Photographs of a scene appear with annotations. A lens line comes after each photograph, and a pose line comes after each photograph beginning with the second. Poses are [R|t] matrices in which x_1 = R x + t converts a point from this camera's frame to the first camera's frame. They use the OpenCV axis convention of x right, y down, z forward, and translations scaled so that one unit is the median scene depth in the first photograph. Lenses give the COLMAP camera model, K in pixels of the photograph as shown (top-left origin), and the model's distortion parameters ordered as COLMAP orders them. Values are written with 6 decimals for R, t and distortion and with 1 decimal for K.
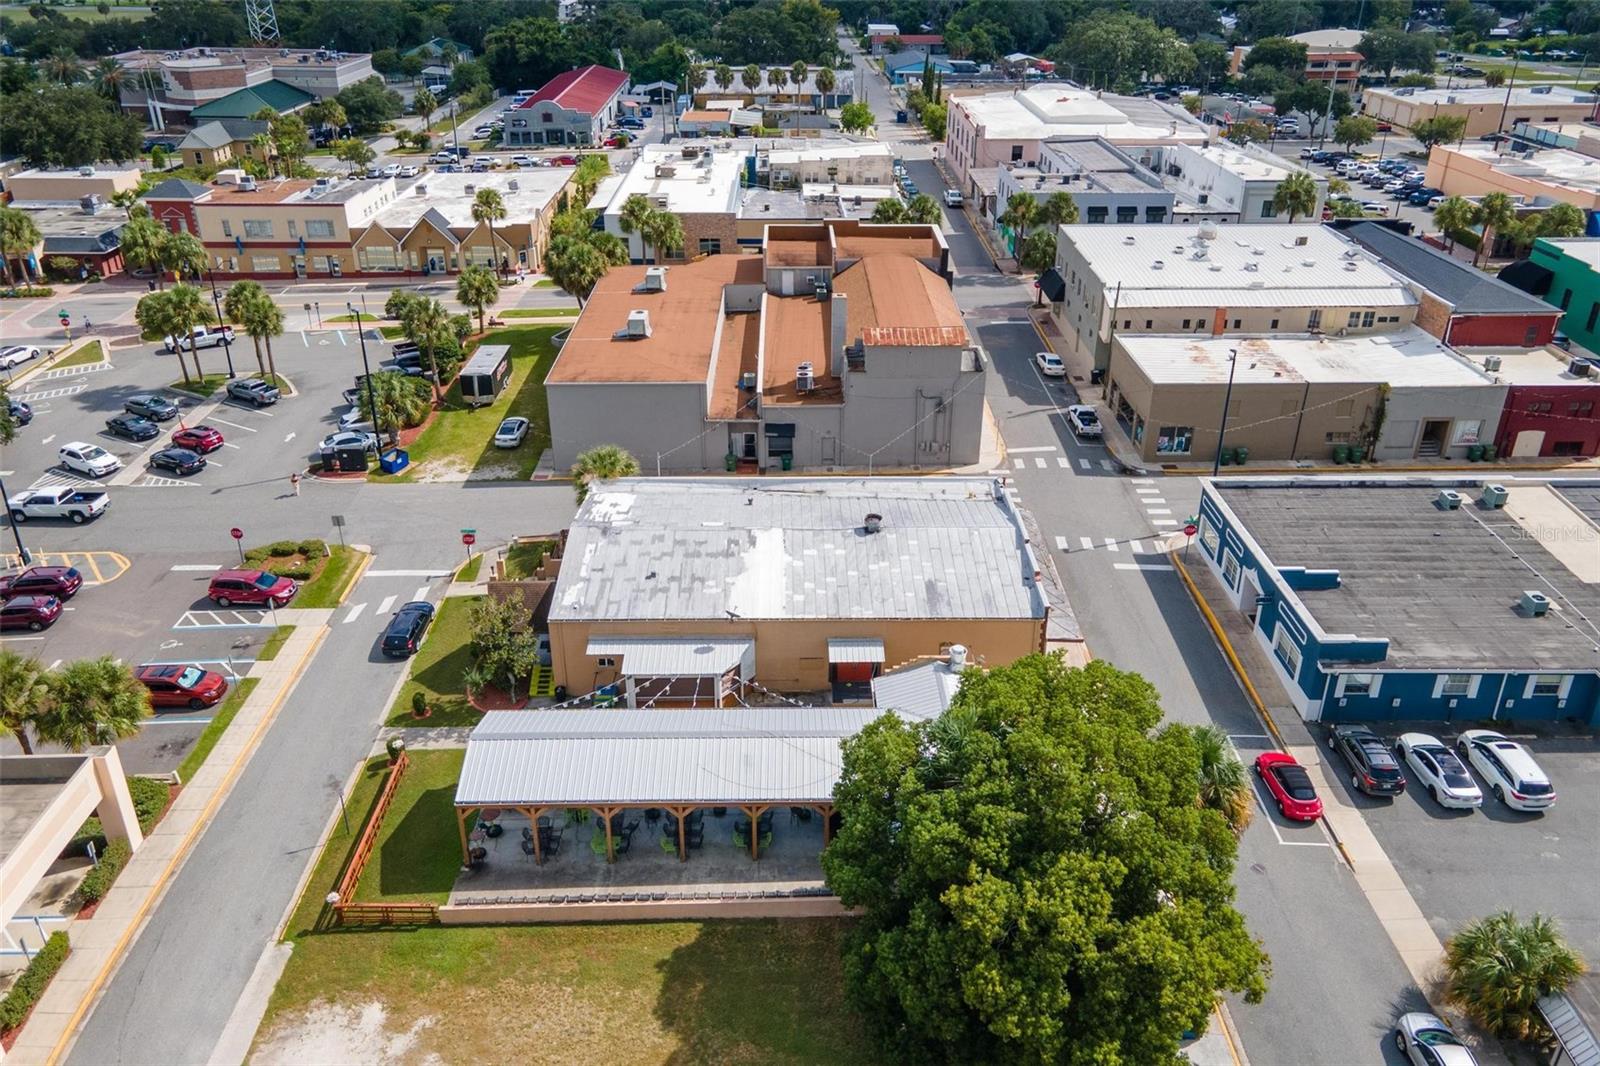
lens RADIAL K [[1180.2, 0, 810.1], [0, 1180.2, 460.6], [0, 0, 1]] dist [0.022281, 0.032096]
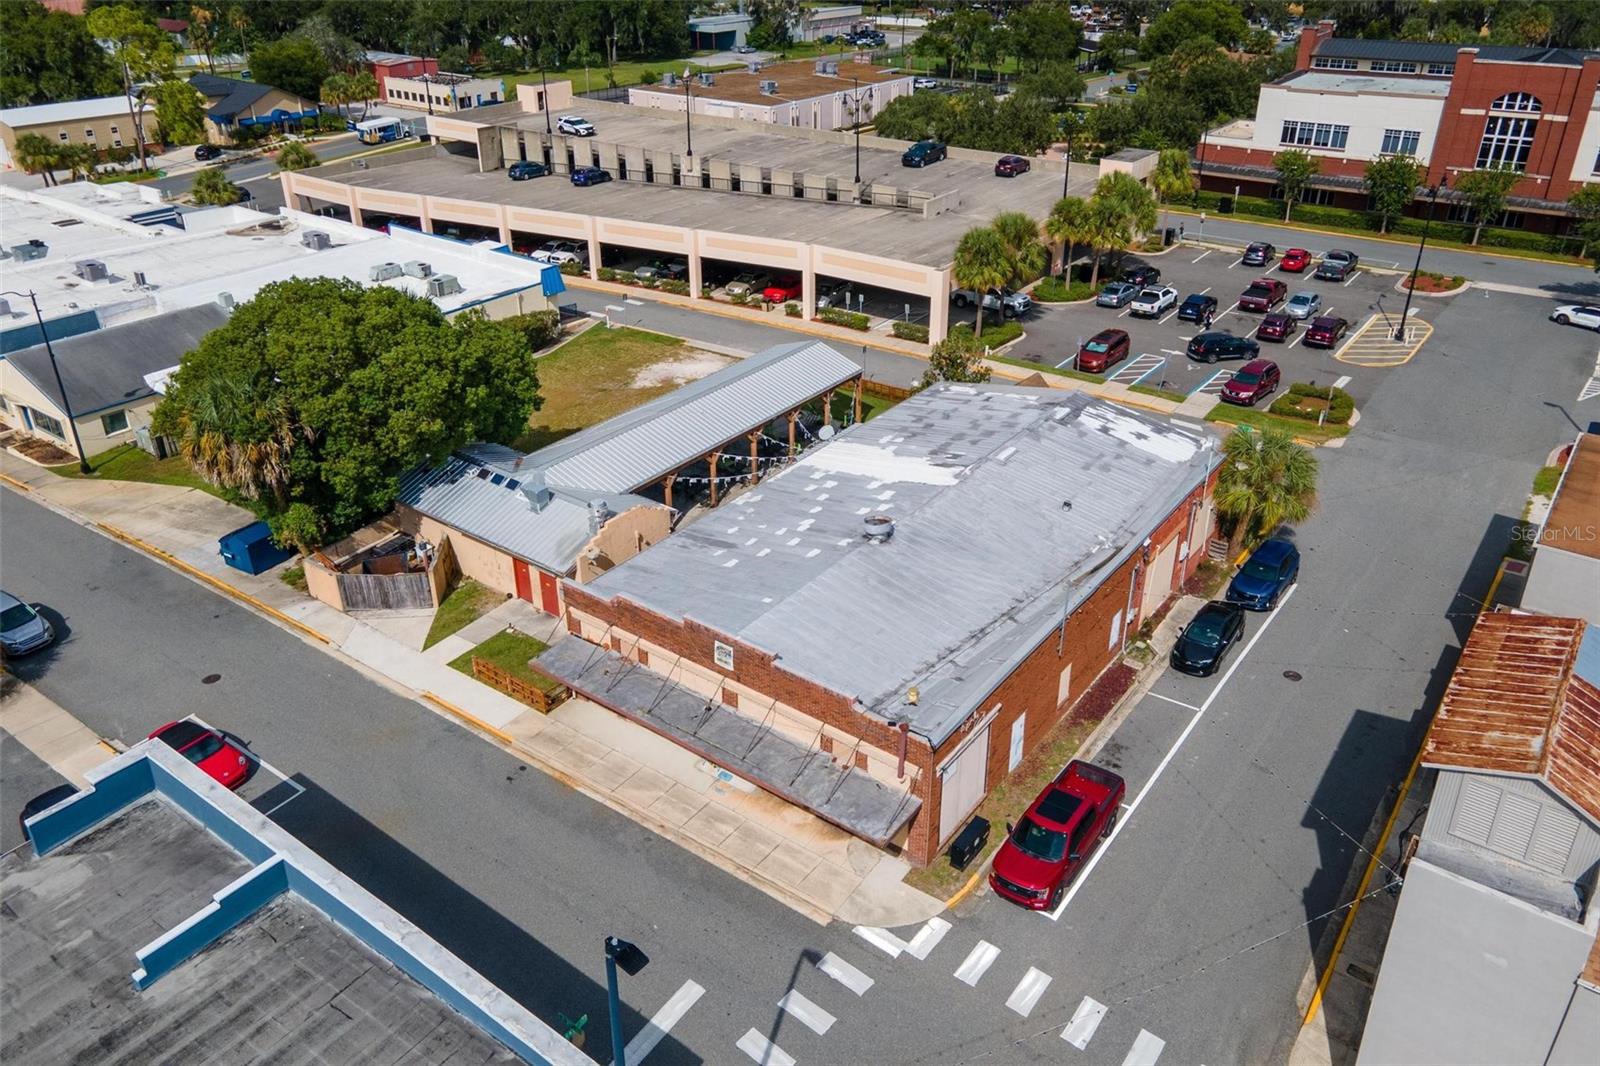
lens RADIAL K [[1180.2, 0, 817.2], [0, 1180.2, 447.4], [0, 0, 1]] dist [0.022281, 0.032096]
pose [[-0.604825, 0.333826, -0.723012, 0.543558], [-0.337518, 0.714866, 0.612411, -0.375994], [0.721296, 0.614432, -0.319697, 1.192413]]
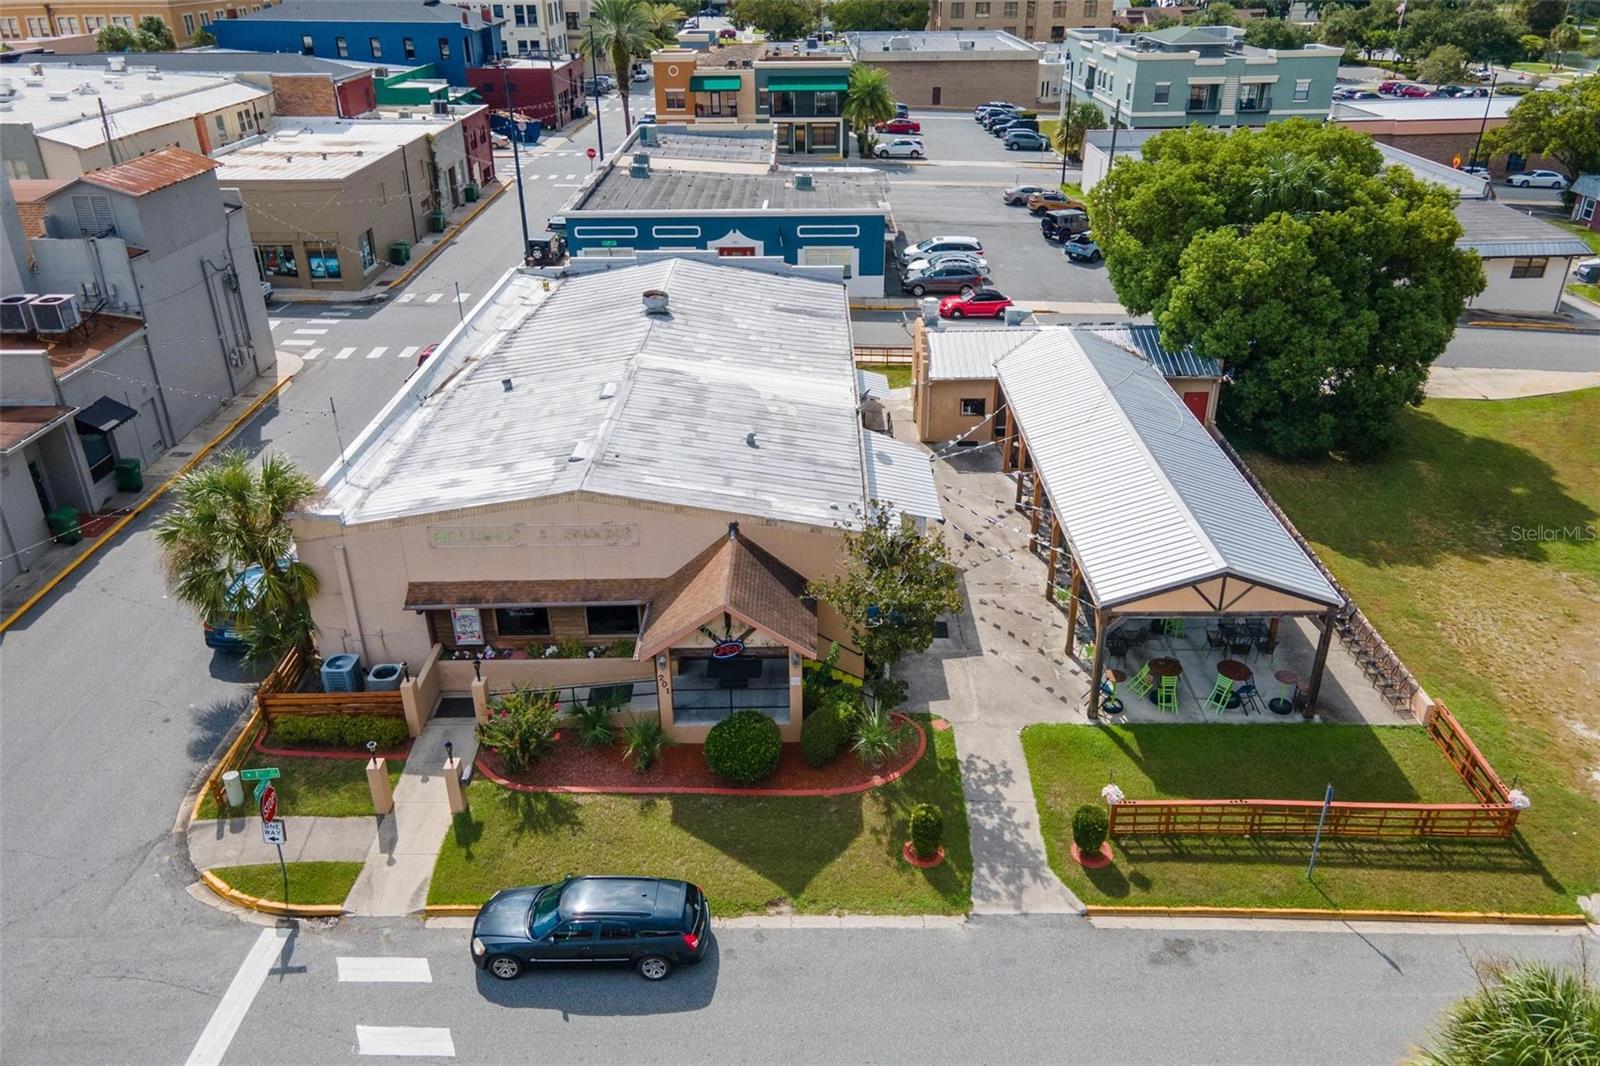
lens RADIAL K [[1180.2, 0, 816.9], [0, 1180.2, 510.2], [0, 0, 1]] dist [0.022281, 0.032096]
pose [[0.005662, -0.441126, 0.897427, -0.638643], [0.425415, 0.813243, 0.397062, -0.084765], [-0.904980, 0.379531, 0.192266, 0.853981]]
